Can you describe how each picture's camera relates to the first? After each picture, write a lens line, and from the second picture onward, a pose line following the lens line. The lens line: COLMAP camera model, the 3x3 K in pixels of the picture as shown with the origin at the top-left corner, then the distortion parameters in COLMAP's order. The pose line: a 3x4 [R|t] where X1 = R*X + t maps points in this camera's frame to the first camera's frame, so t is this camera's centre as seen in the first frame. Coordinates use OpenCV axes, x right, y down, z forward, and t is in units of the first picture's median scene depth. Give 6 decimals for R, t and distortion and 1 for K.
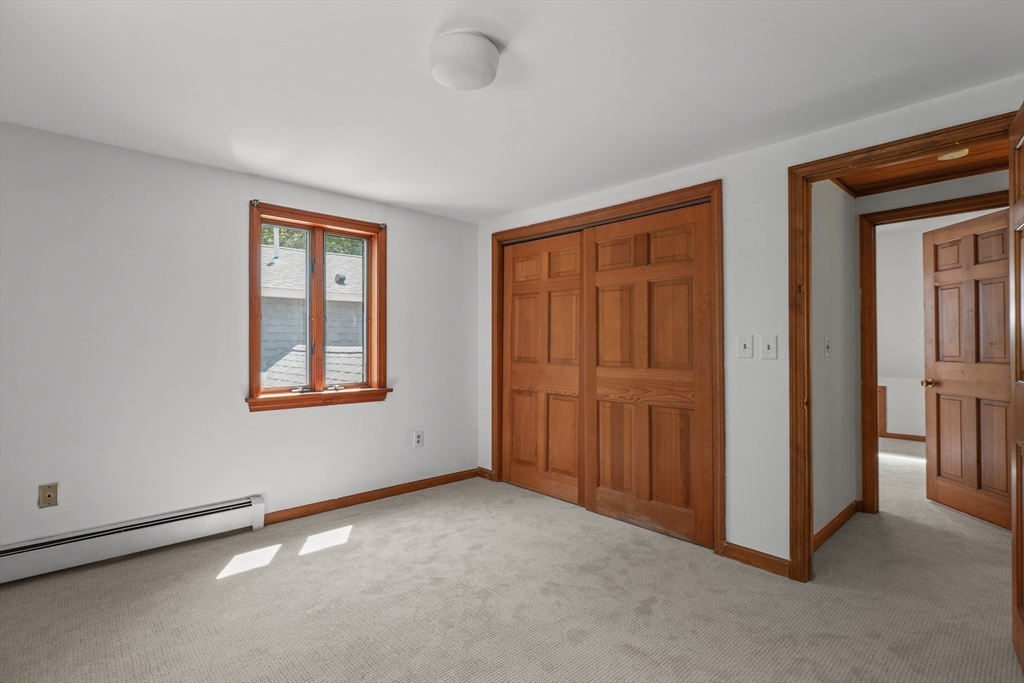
lens RADIAL K [[495.1, 0, 512.0], [0, 495.1, 341.5], [0, 0, 1]] dist [-0.000318, -0.000083]
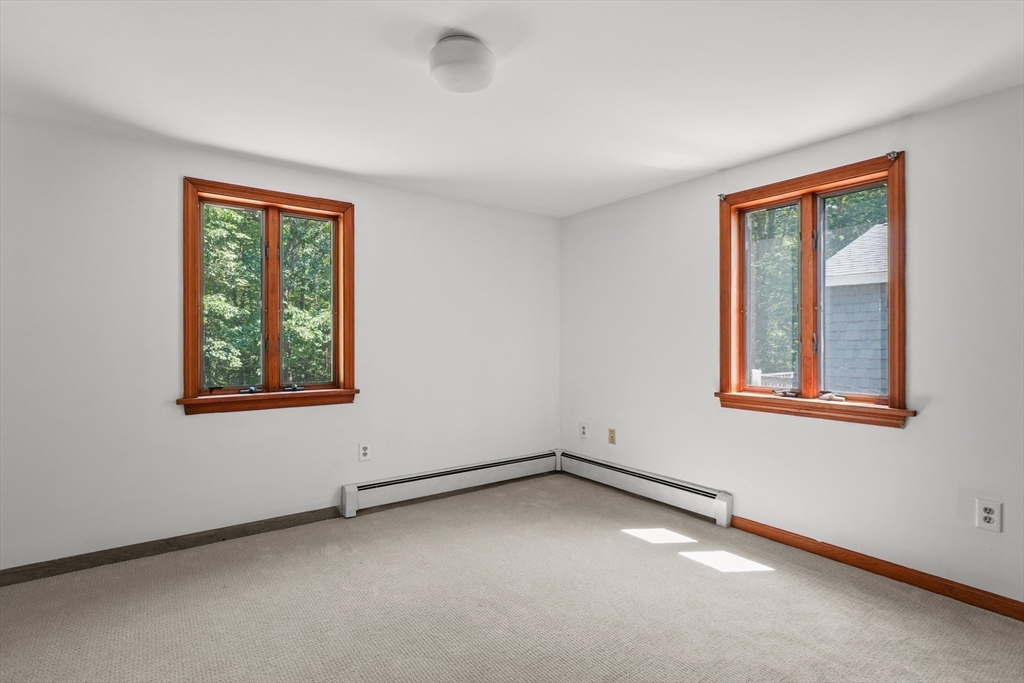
lens RADIAL K [[495.1, 0, 512.0], [0, 495.1, 341.5], [0, 0, 1]] dist [-0.000318, -0.000083]
pose [[-0.119552, 0.001782, -0.992826, 0.518110], [0.004135, 0.999991, 0.001297, 0.006038], [0.992819, -0.003951, -0.119558, 0.695616]]
